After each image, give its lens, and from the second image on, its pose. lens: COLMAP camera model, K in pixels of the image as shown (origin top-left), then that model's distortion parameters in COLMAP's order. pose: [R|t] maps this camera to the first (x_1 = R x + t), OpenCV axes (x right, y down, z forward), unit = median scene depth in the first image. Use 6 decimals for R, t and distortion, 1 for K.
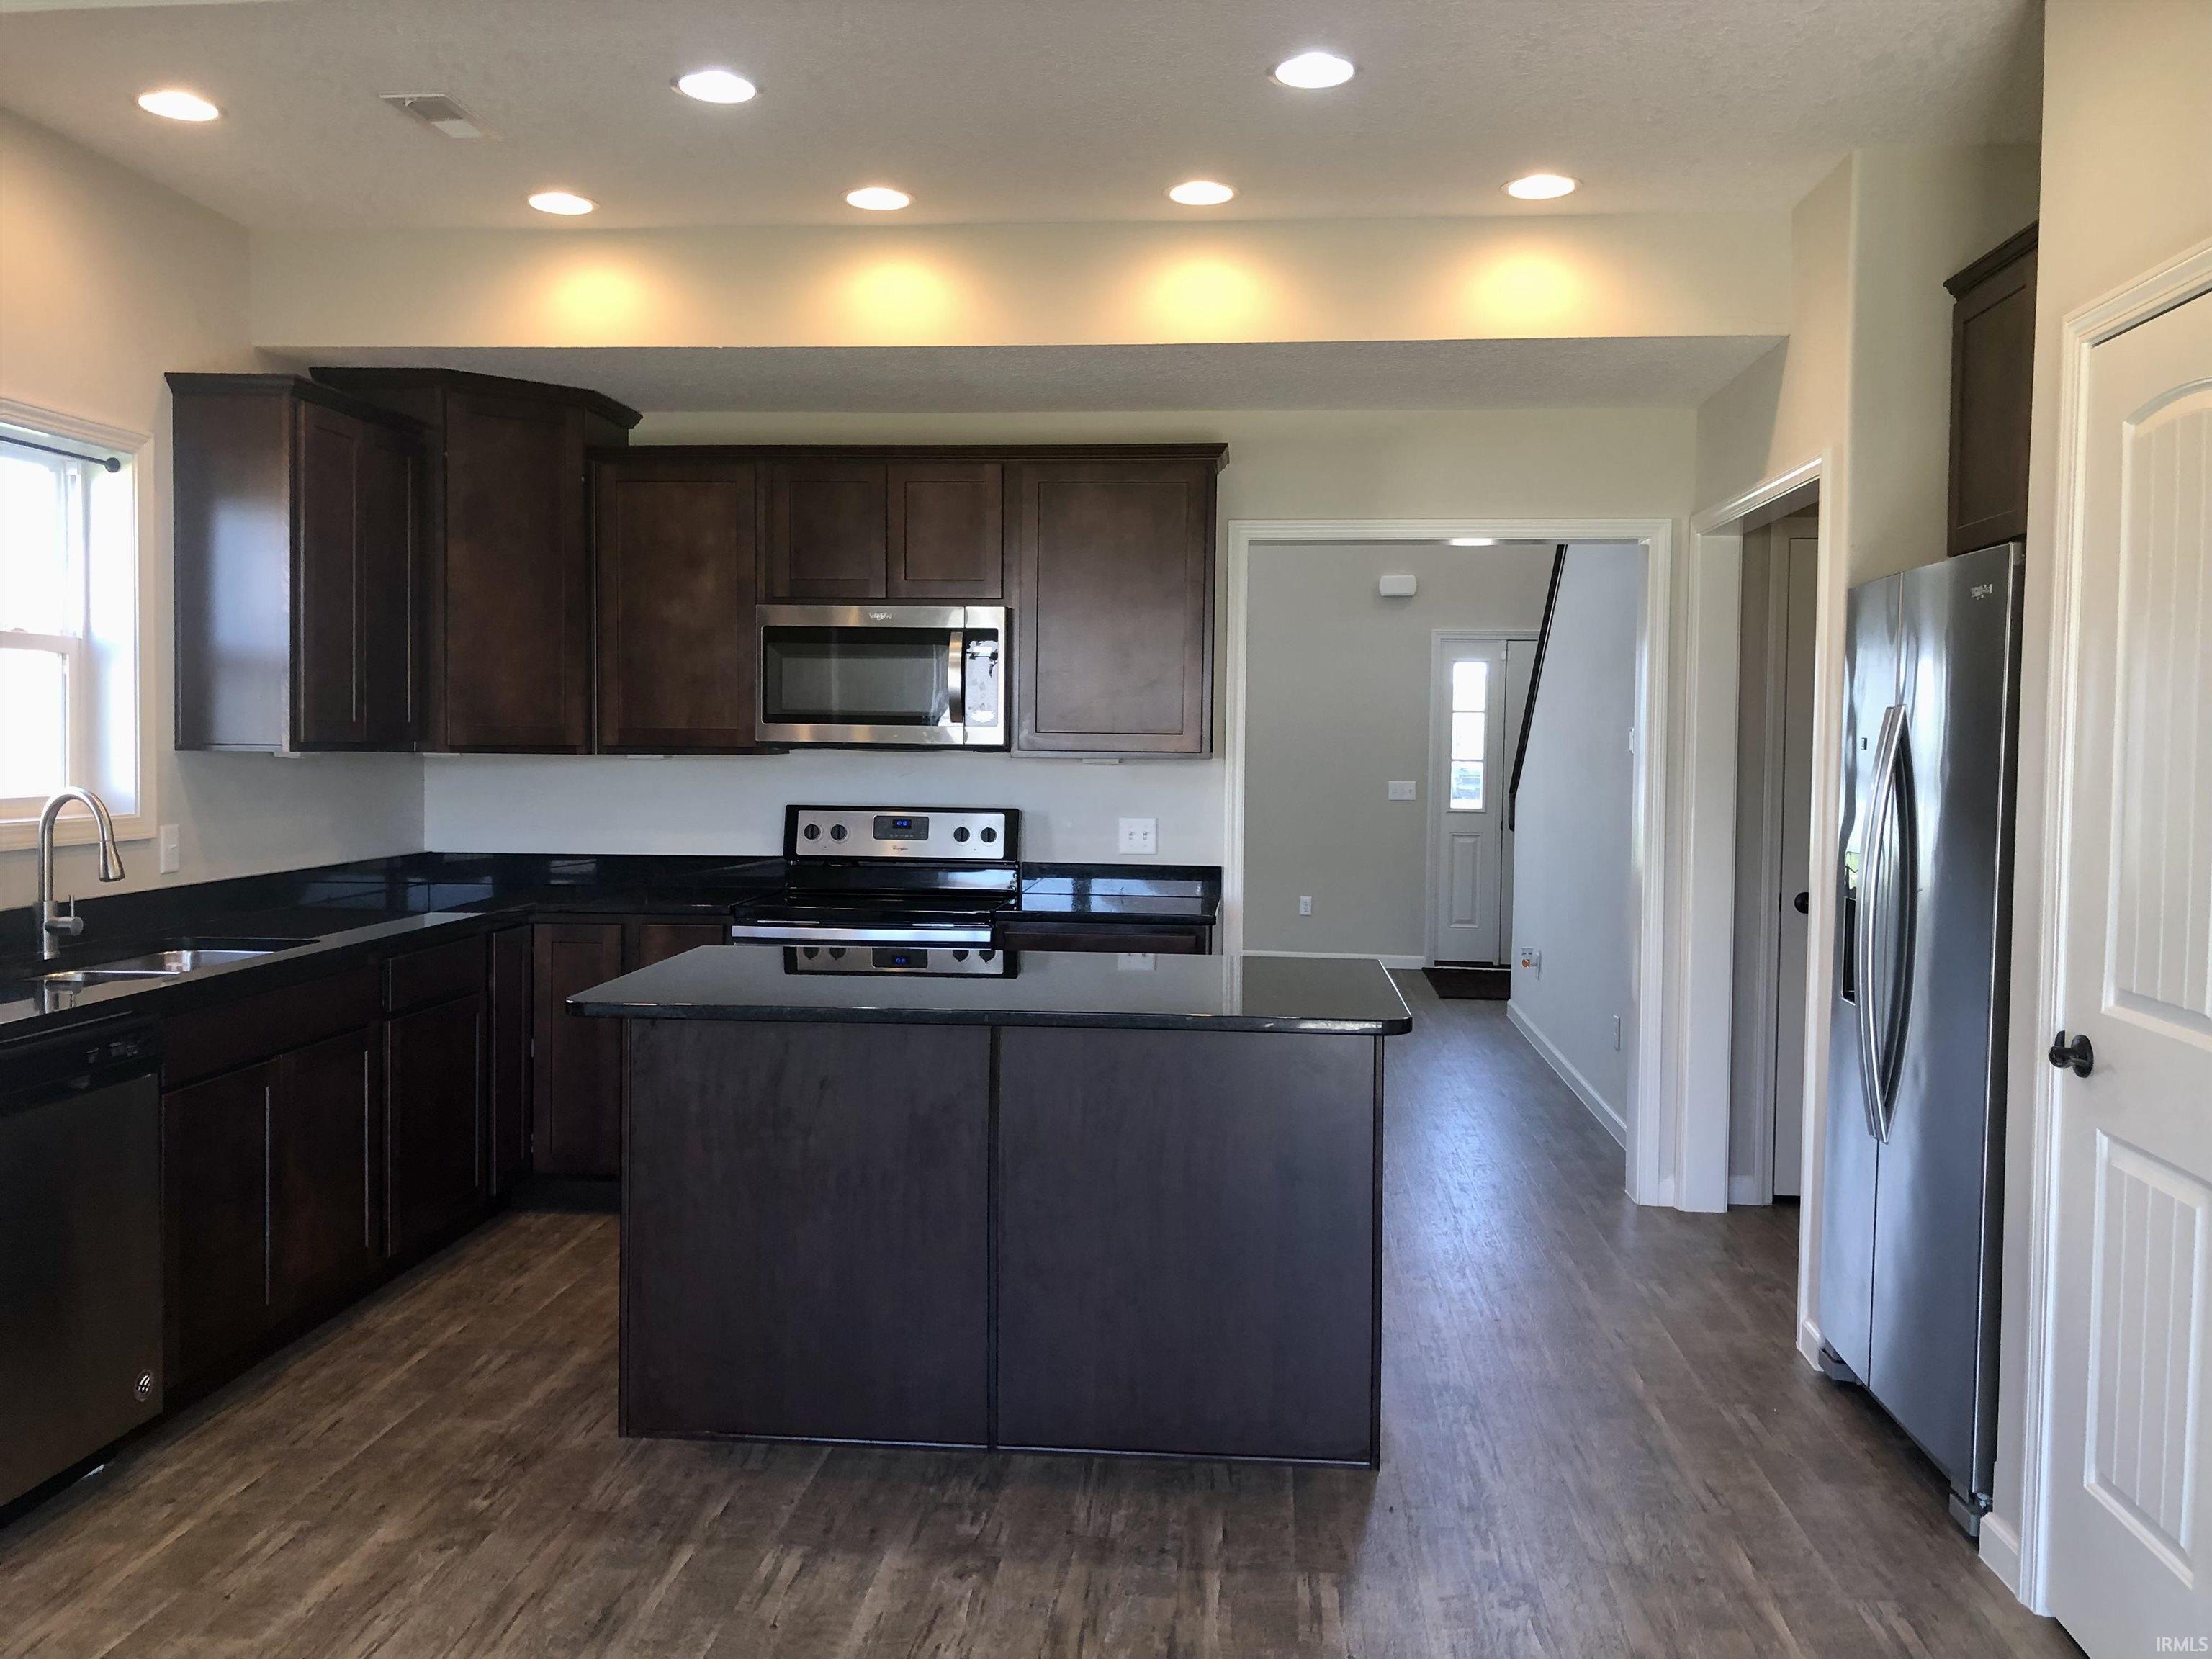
lens RADIAL K [[1836.5, 0, 1137.7], [0, 1836.5, 809.0], [0, 0, 1]] dist [-0.014487, 0.023457]
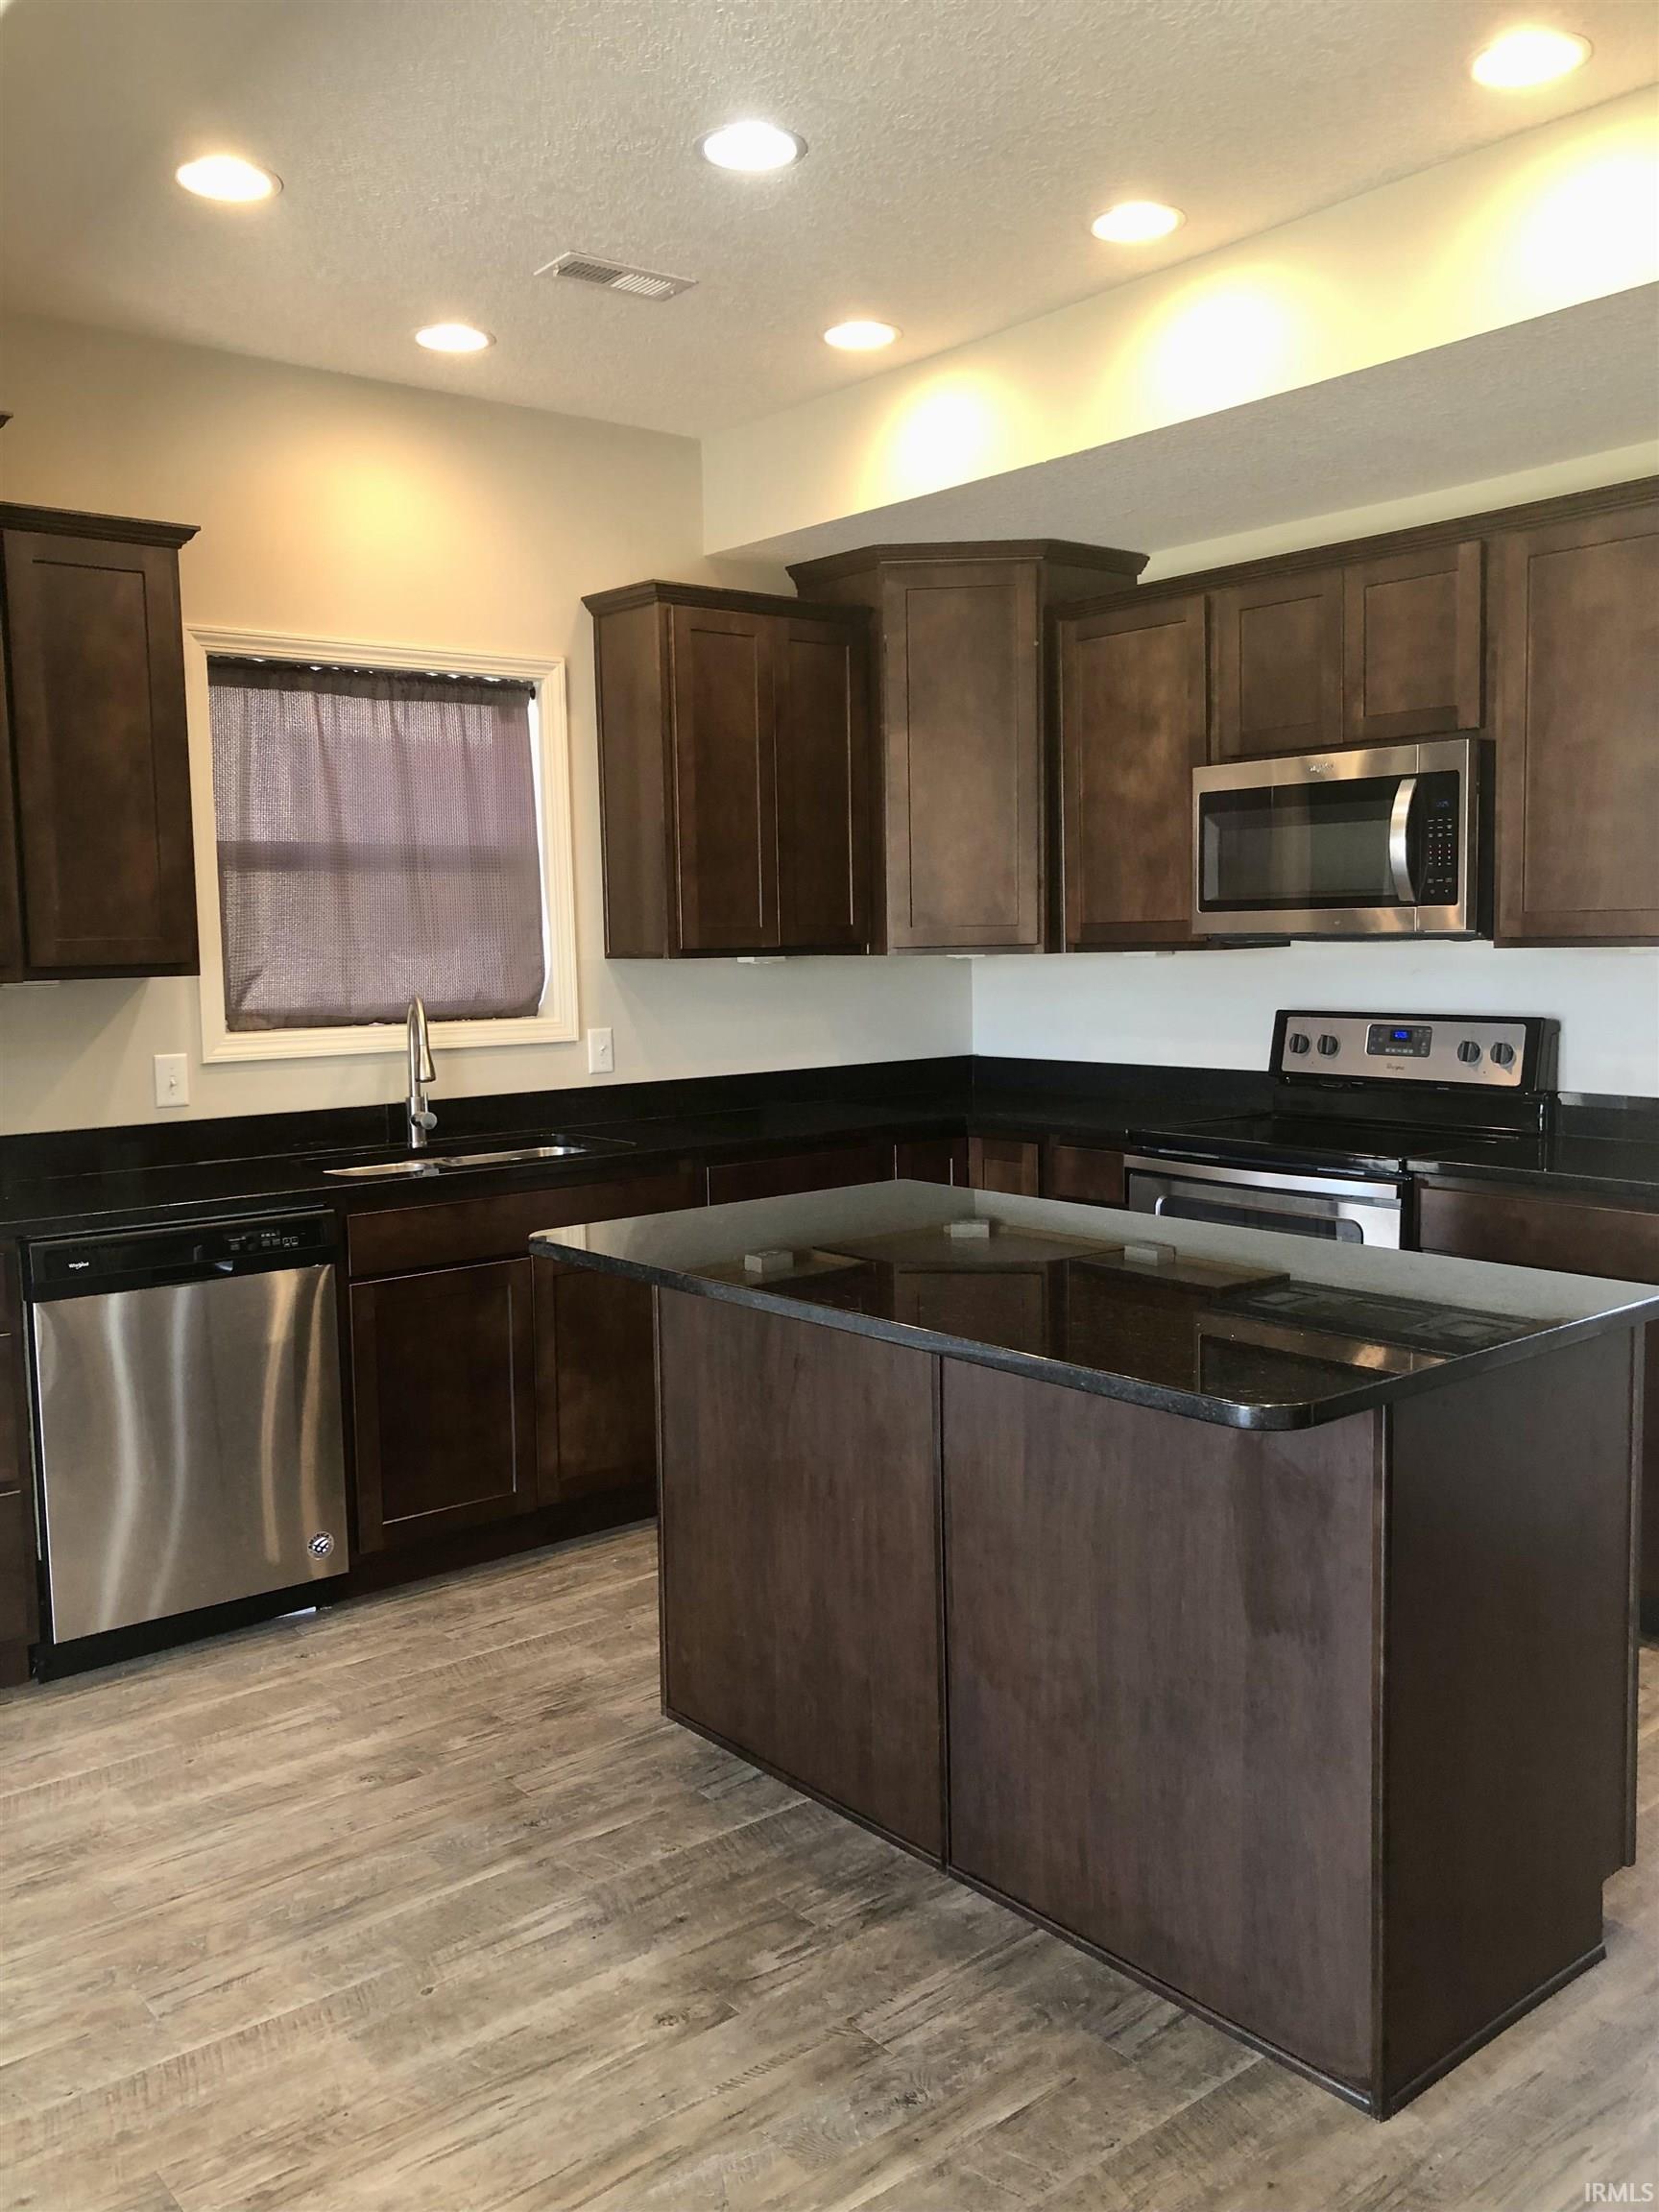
lens RADIAL K [[1836.5, 0, 839.7], [0, 1836.5, 1117.7], [0, 0, 1]] dist [-0.014487, 0.023457]
pose [[0.689448, 0.051819, -0.722479, 0.427611], [-0.002032, 0.997572, 0.069612, -0.017396], [0.724332, -0.046526, 0.687879, 0.456305]]
